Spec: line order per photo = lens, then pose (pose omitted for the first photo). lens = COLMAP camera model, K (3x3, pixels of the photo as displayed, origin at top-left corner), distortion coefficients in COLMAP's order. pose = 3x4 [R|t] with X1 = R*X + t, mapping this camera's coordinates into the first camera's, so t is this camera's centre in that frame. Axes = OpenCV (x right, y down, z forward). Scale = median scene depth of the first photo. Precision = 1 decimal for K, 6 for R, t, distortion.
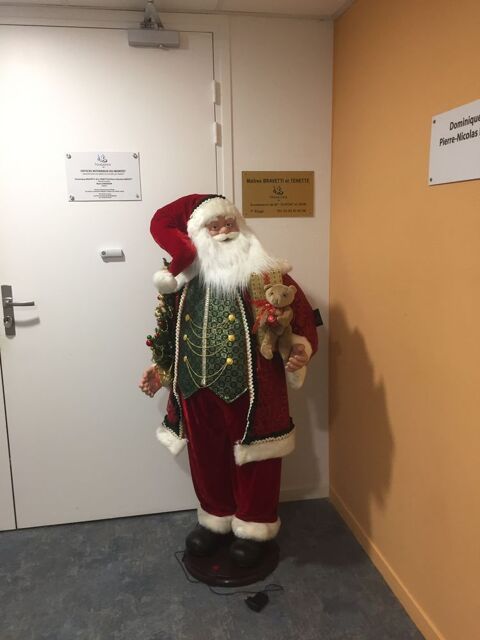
lens RADIAL K [[558.6, 0, 240.0], [0, 558.6, 320.0], [0, 0, 1]] dist [0.159235, -0.240196]
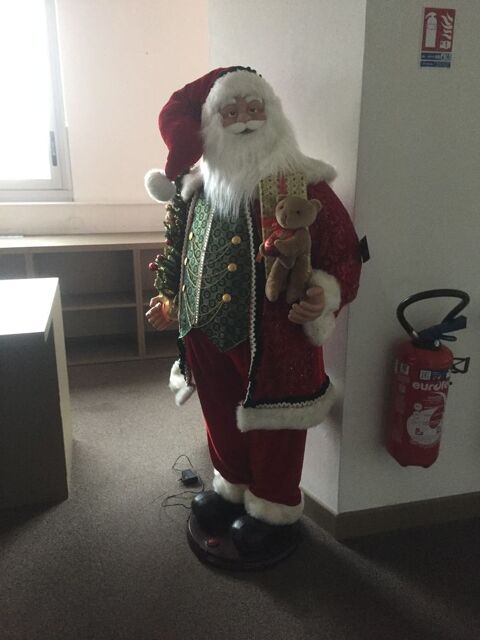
lens RADIAL K [[558.6, 0, 240.0], [0, 558.6, 320.0], [0, 0, 1]] dist [0.159235, -0.240196]
pose [[0.951478, 0.113495, -0.286020, 0.207147], [-0.079954, 0.988756, 0.126370, 0.006091], [0.297147, -0.097370, 0.949854, 0.278363]]
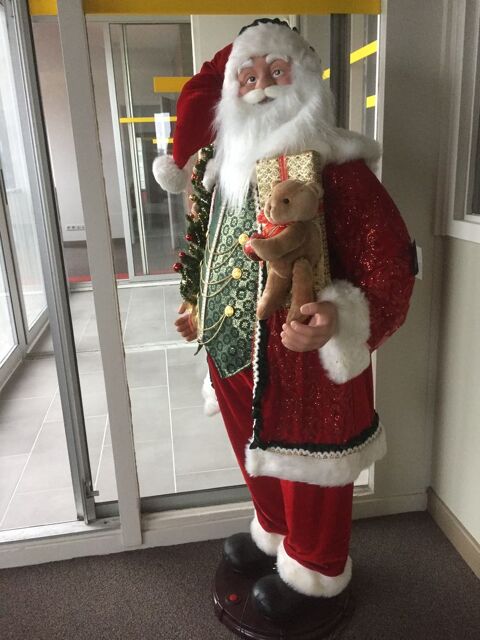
lens RADIAL K [[558.6, 0, 240.0], [0, 558.6, 320.0], [0, 0, 1]] dist [0.159235, -0.240196]
pose [[0.813758, 0.163387, -0.557766, 0.315057], [-0.090483, 0.983586, 0.156112, -0.011756], [0.574118, -0.076569, 0.815185, 0.499393]]
